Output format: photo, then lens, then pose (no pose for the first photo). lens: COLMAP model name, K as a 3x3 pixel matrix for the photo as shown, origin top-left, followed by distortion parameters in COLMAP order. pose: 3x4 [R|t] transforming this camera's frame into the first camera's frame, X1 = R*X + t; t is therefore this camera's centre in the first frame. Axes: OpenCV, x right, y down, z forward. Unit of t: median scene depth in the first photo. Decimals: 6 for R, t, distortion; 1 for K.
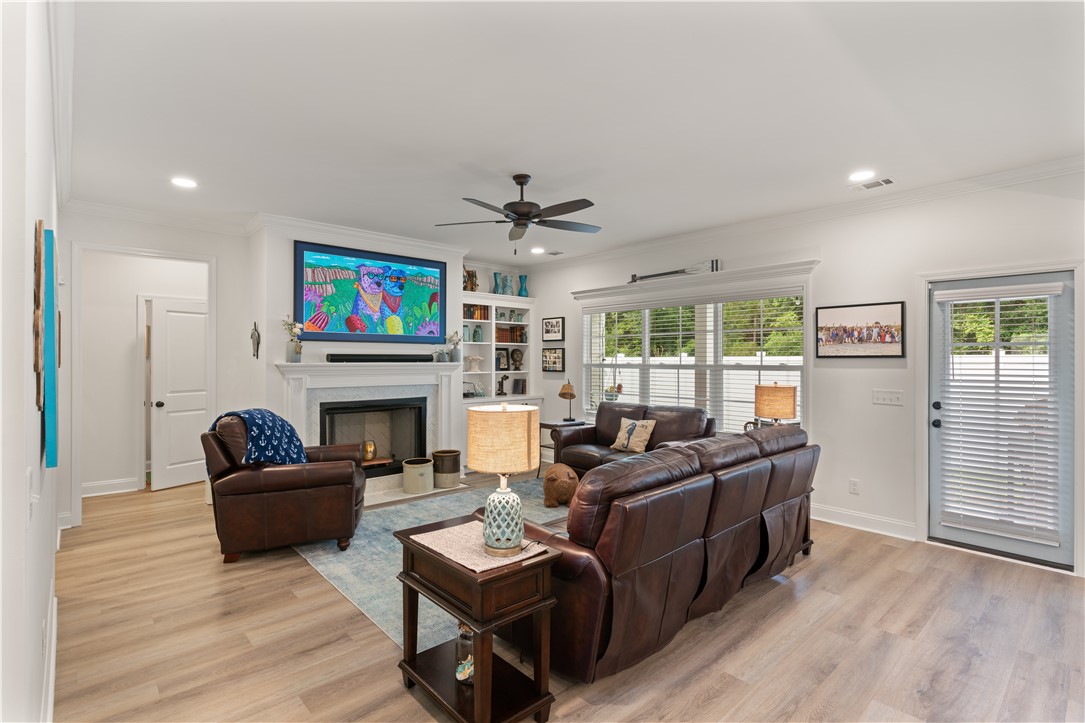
lens RADIAL K [[519.0, 0, 536.3], [0, 519.0, 356.4], [0, 0, 1]] dist [0.003171, -0.000634]
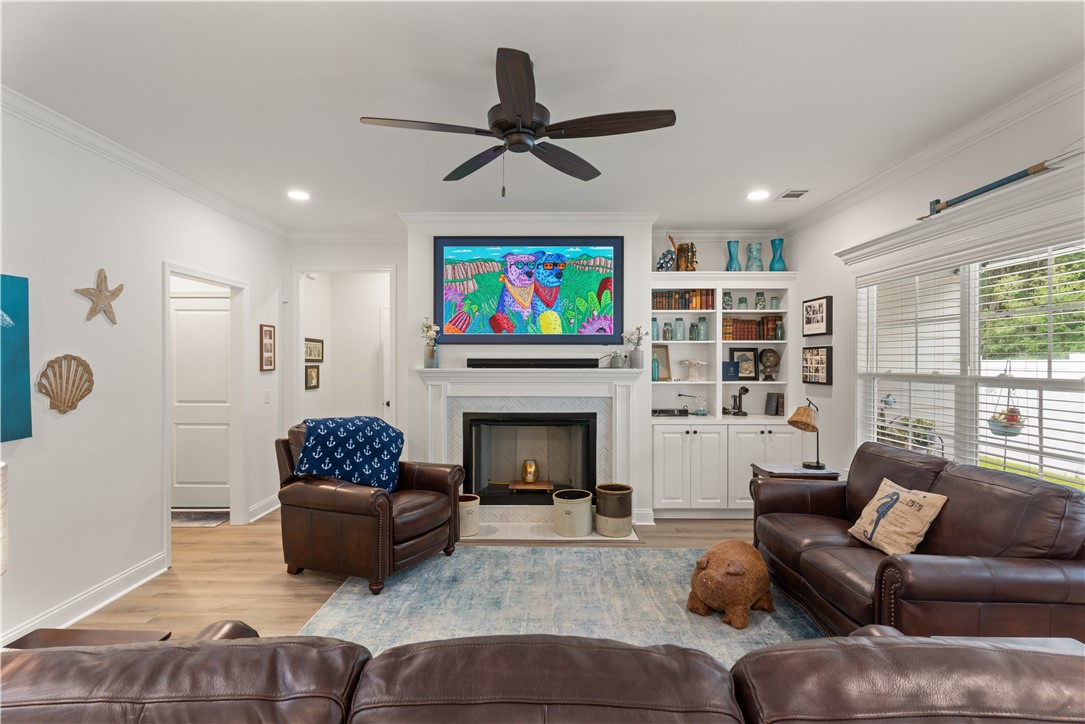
lens RADIAL K [[519.0, 0, 537.6], [0, 519.0, 363.4], [0, 0, 1]] dist [0.003171, -0.000634]
pose [[0.737910, 0.003464, -0.674890, 0.275485], [0.003676, 0.999951, 0.009151, -0.004026], [0.674889, -0.009234, 0.737861, 0.402076]]
